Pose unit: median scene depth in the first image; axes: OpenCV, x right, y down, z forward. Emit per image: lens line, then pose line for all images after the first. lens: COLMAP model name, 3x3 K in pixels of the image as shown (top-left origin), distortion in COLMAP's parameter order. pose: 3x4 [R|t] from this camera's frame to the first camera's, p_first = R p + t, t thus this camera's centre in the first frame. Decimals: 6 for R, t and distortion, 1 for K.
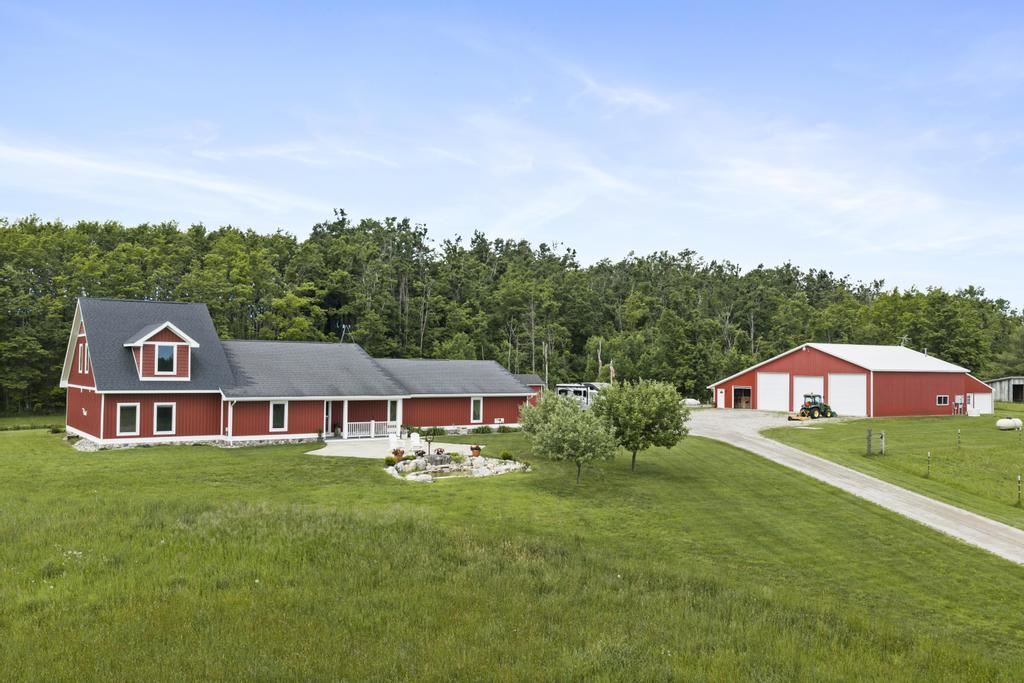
lens RADIAL K [[853.9, 0, 508.7], [0, 853.9, 336.2], [0, 0, 1]] dist [0.001367, -0.004377]
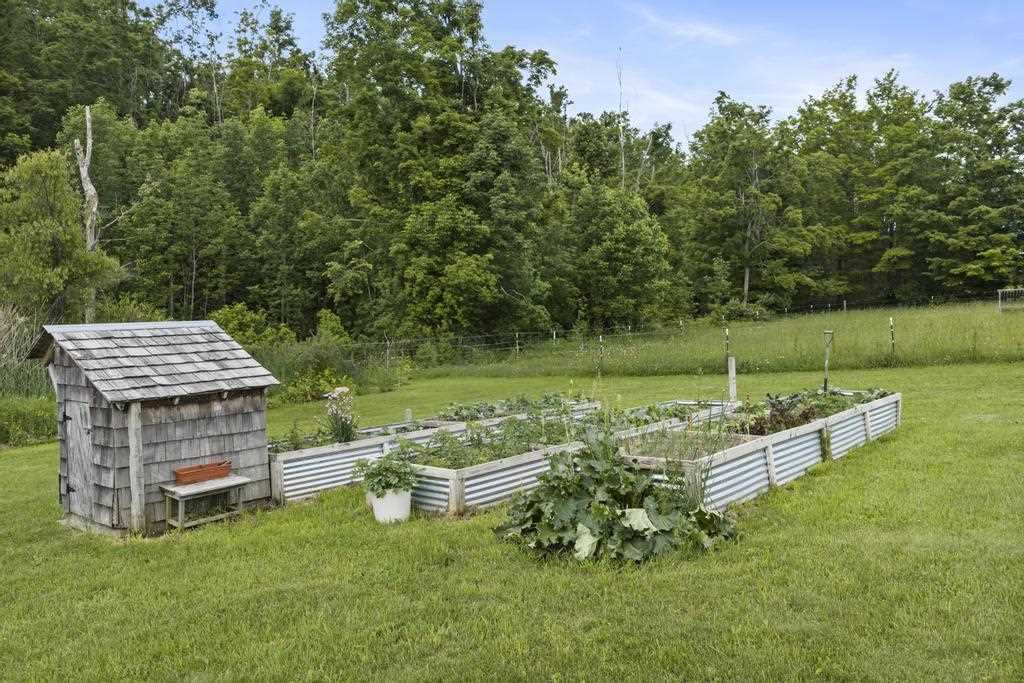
lens RADIAL K [[853.9, 0, 522.0], [0, 853.9, 342.3], [0, 0, 1]] dist [0.001367, -0.004377]
pose [[0.930354, -0.034184, 0.365065, 0.225316], [0.000643, 0.995795, 0.091608, 0.086670], [-0.366661, -0.084993, 0.926464, 1.247189]]
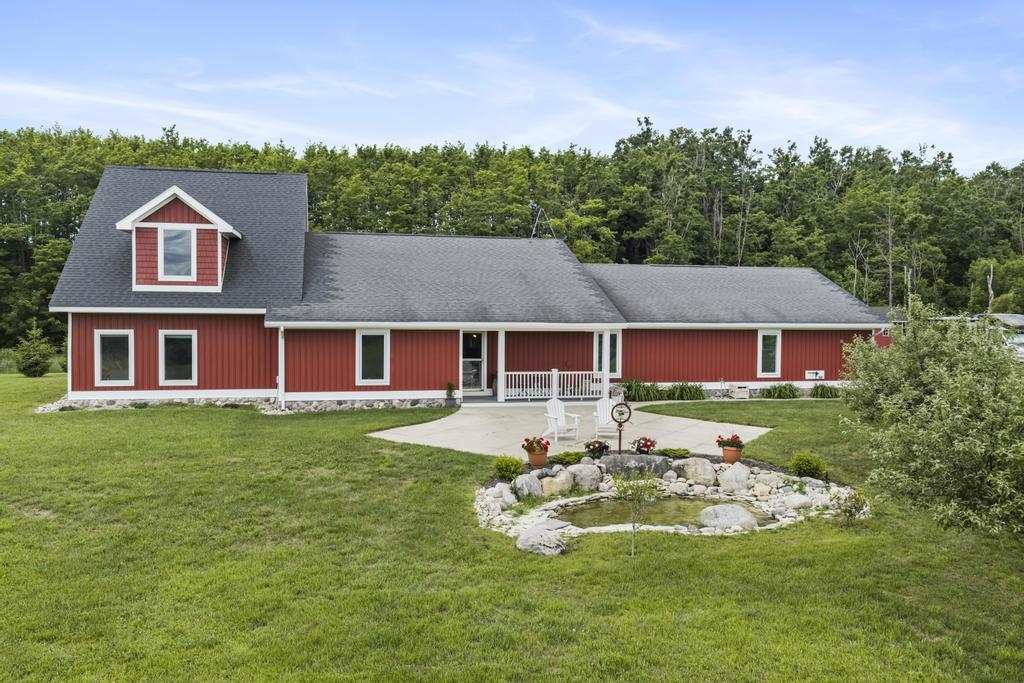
lens RADIAL K [[853.9, 0, 513.3], [0, 853.9, 338.9], [0, 0, 1]] dist [0.001367, -0.004377]
pose [[0.925611, 0.010193, -0.378339, 0.010908], [0.015505, 0.997777, 0.064816, 0.026967], [0.378159, -0.065861, 0.923395, 0.300094]]
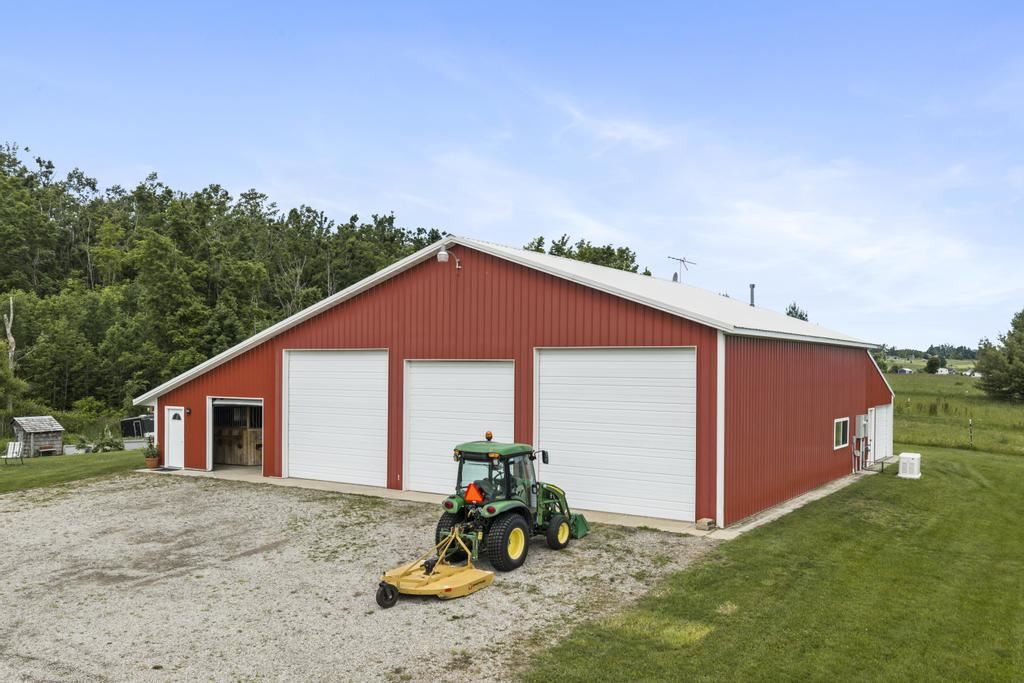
lens RADIAL K [[853.9, 0, 518.7], [0, 853.9, 385.2], [0, 0, 1]] dist [0.001367, -0.004377]
pose [[0.894021, -0.016190, 0.447732, 0.251837], [-0.012487, 0.998058, 0.061023, 0.038571], [-0.447850, -0.060147, 0.892083, 0.762461]]
